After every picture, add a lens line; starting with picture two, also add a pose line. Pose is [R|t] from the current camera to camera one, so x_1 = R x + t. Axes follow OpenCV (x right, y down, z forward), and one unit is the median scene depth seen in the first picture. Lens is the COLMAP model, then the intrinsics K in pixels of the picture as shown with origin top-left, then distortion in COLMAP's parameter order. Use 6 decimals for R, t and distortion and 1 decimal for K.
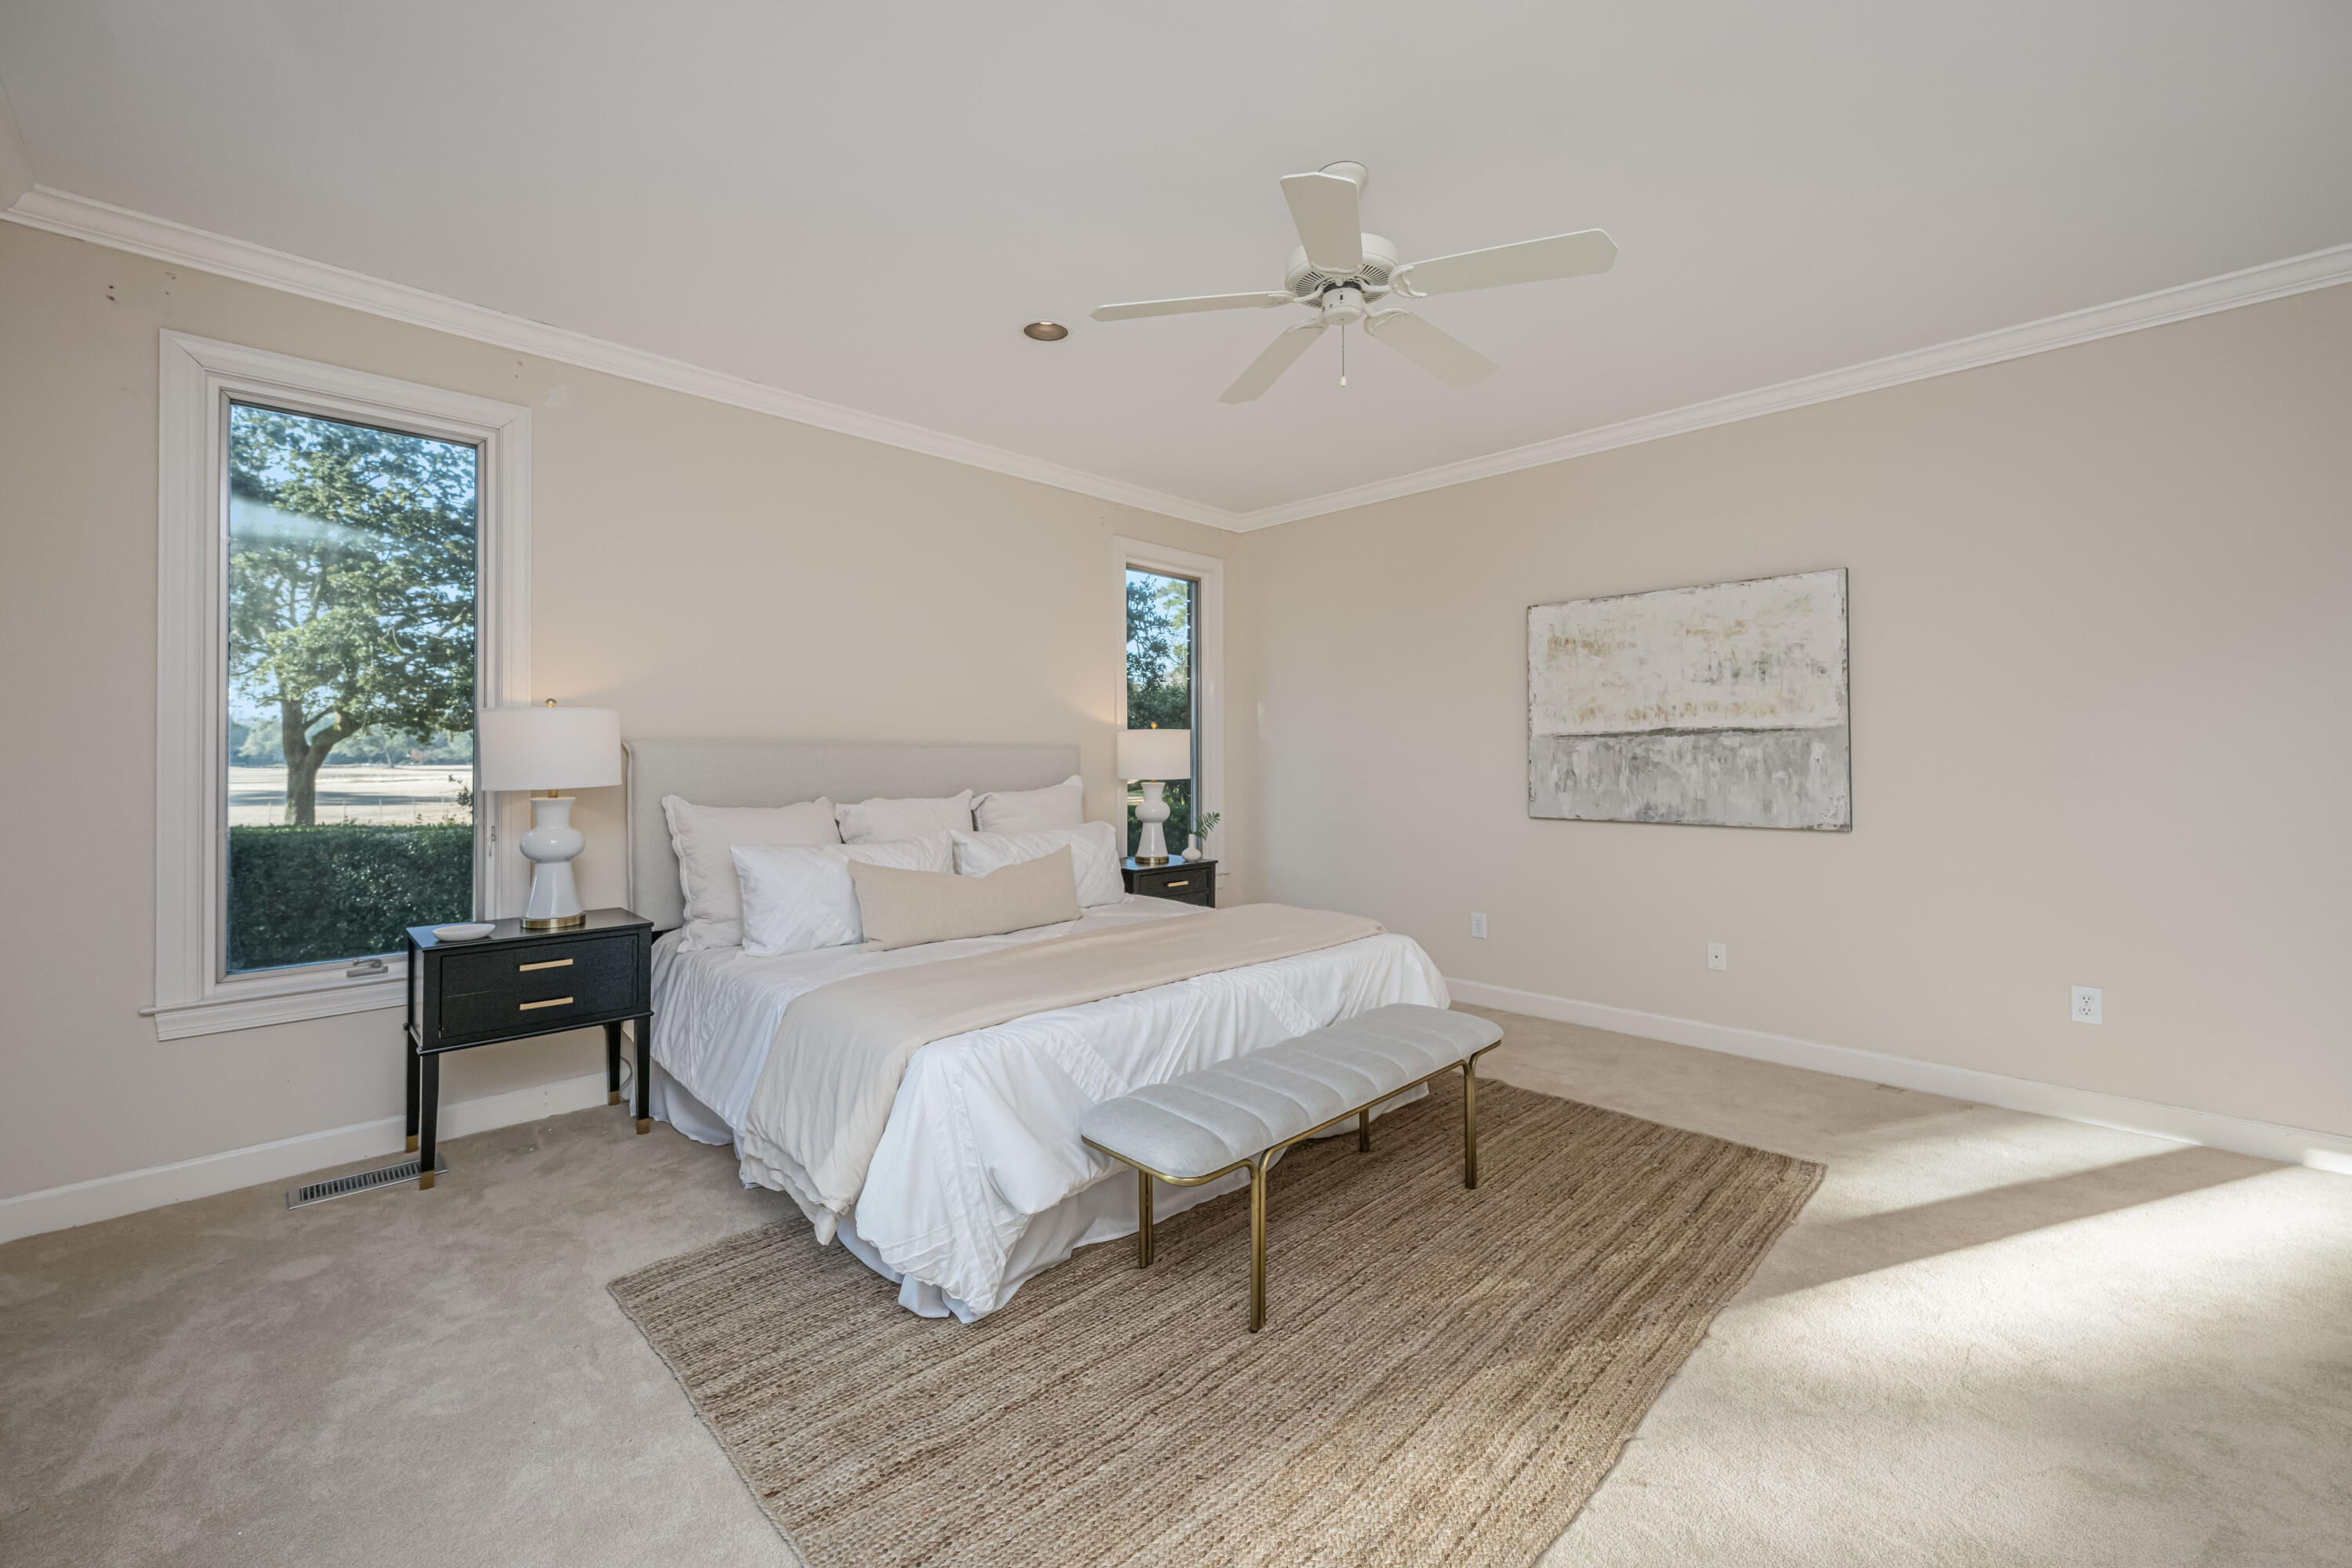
lens RADIAL K [[967.6, 0, 1180.6], [0, 967.6, 779.1], [0, 0, 1]] dist [-0.002468, 0.000155]
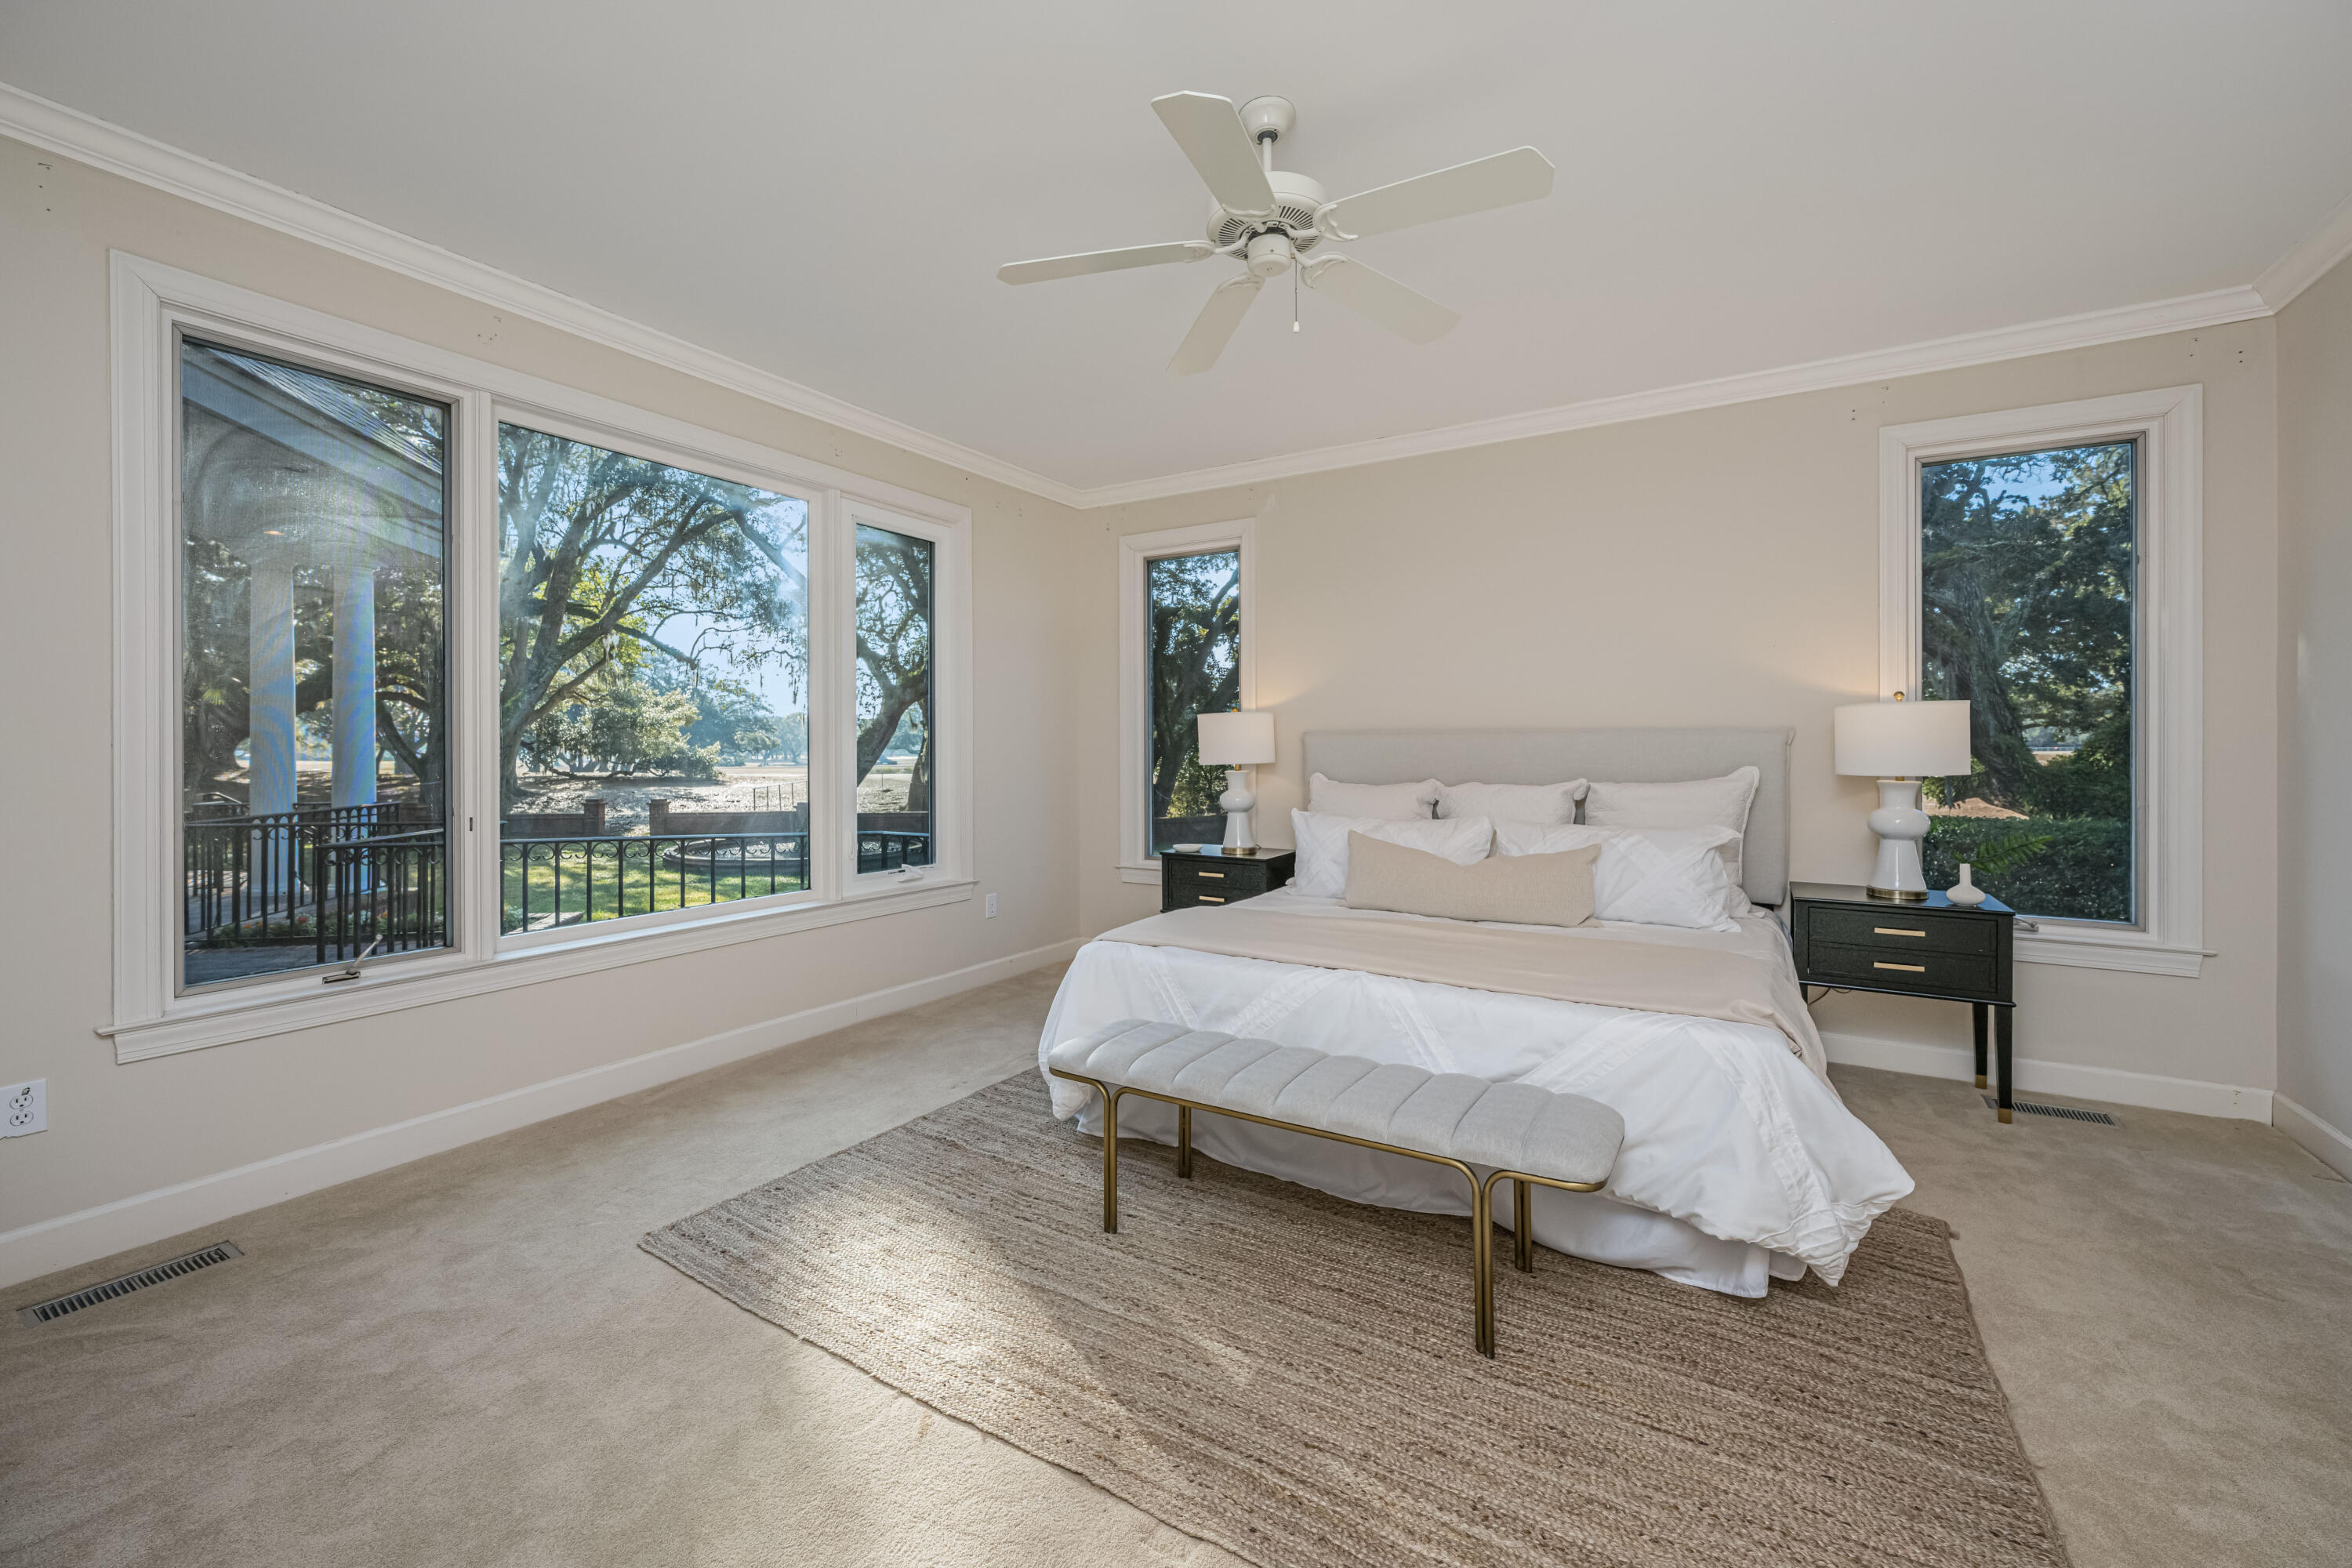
lens RADIAL K [[985.4, 0, 1173.6], [0, 985.4, 753.0], [0, 0, 1]] dist [0.013622, 0.000001]
pose [[0.204585, 0.008819, -0.978809, 1.091533], [-0.020131, 0.999786, 0.004800, -0.016481], [0.978642, 0.018722, 0.204718, 0.708631]]
